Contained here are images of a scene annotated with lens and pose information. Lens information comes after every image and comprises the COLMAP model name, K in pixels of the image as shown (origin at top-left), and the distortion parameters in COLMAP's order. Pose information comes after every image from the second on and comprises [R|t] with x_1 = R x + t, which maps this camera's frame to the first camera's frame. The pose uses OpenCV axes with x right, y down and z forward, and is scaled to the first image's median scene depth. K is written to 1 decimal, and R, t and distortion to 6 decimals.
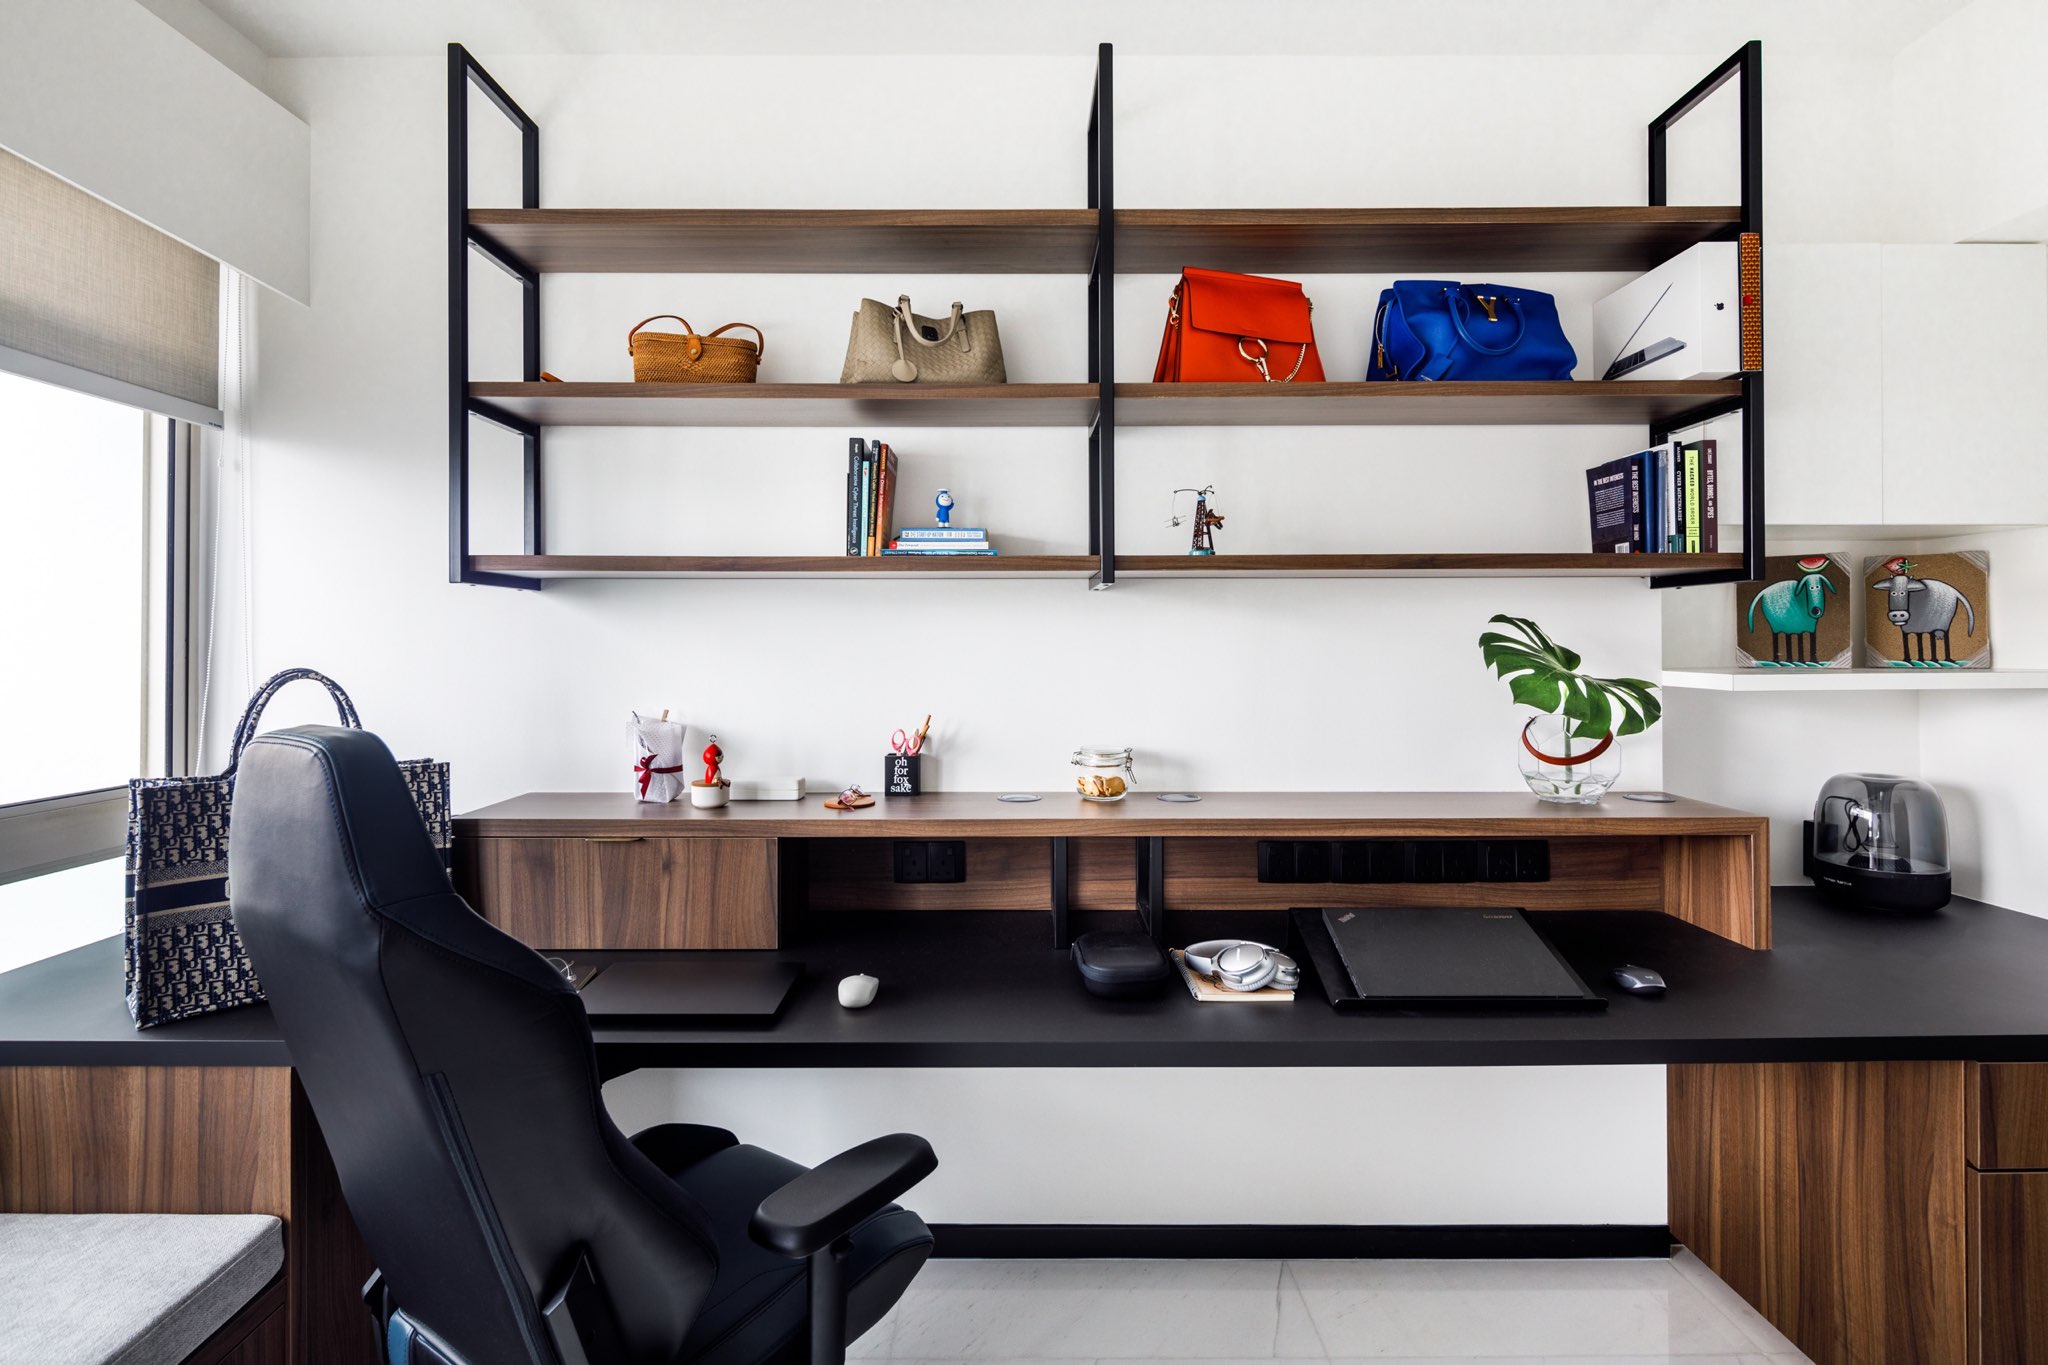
lens RADIAL K [[994.5, 0, 1016.6], [0, 994.5, 626.3], [0, 0, 1]] dist [0.004515, -0.004779]
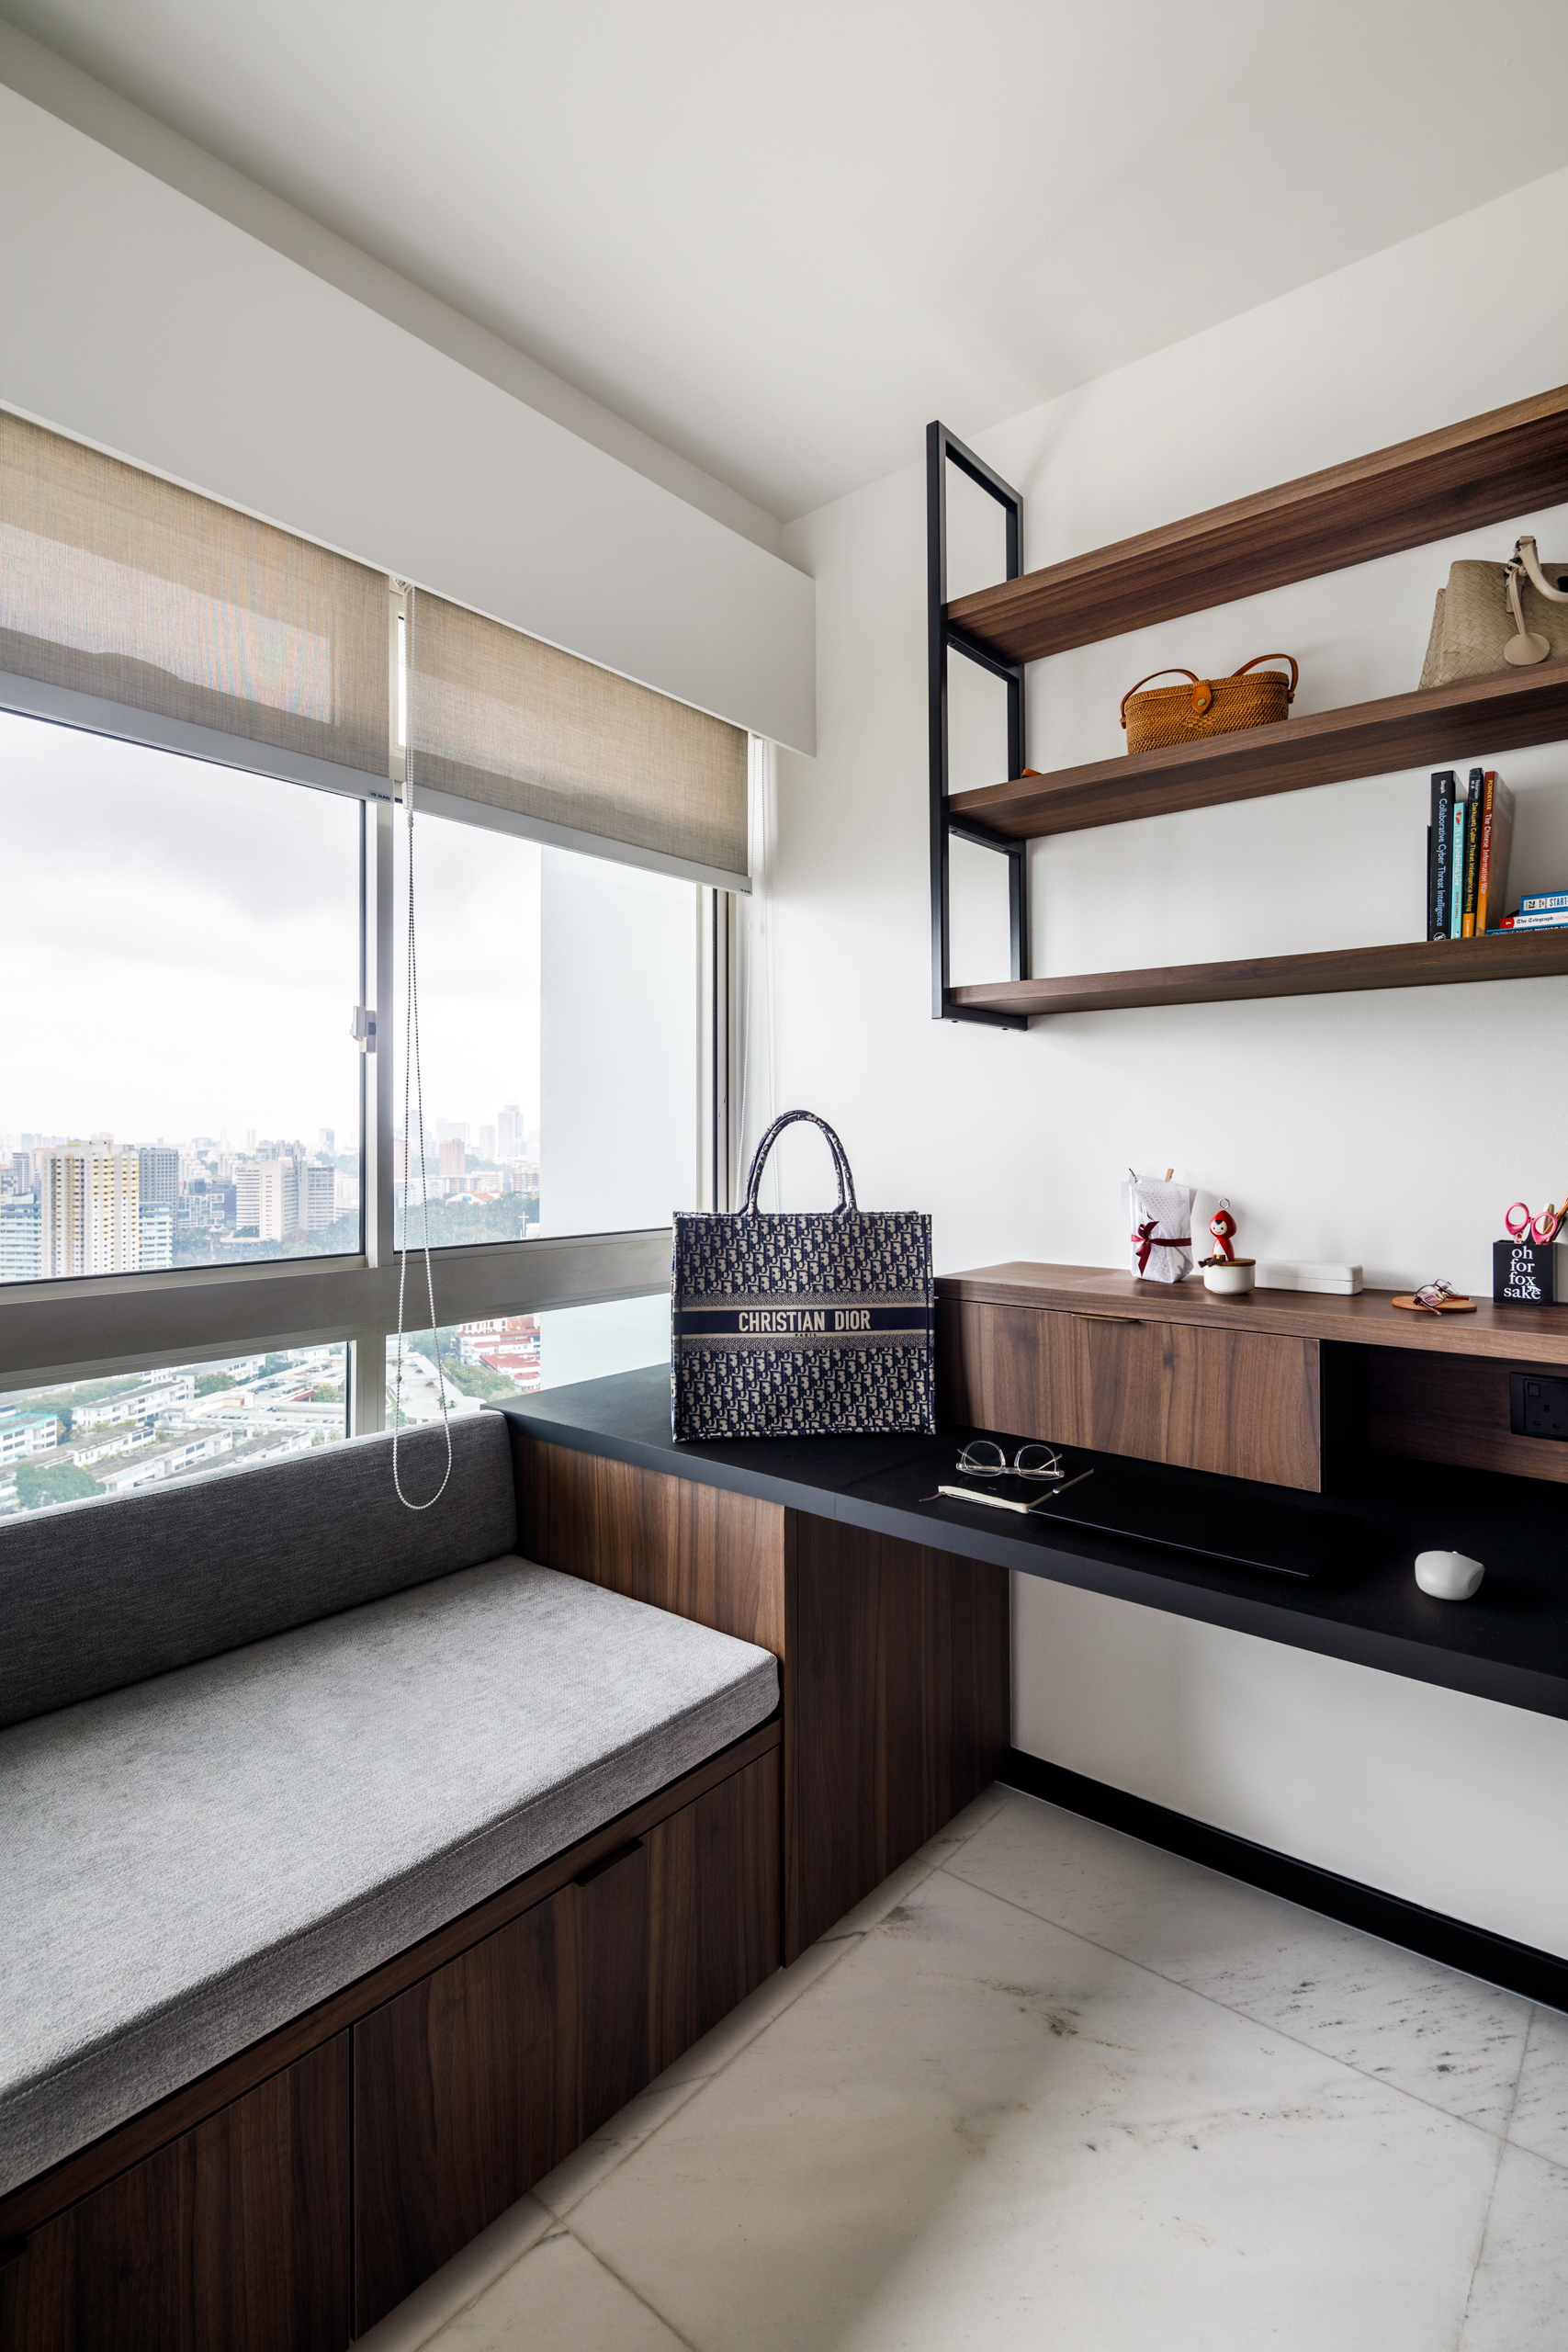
lens RADIAL K [[1142.0, 0, 763.5], [0, 1142.0, 1122.7], [0, 0, 1]] dist [0.004515, -0.004779]
pose [[0.766219, -0.002354, -0.642576, -0.014451], [0.005983, 0.999976, 0.003470, 0.046591], [0.642552, -0.006503, 0.766214, 0.096757]]
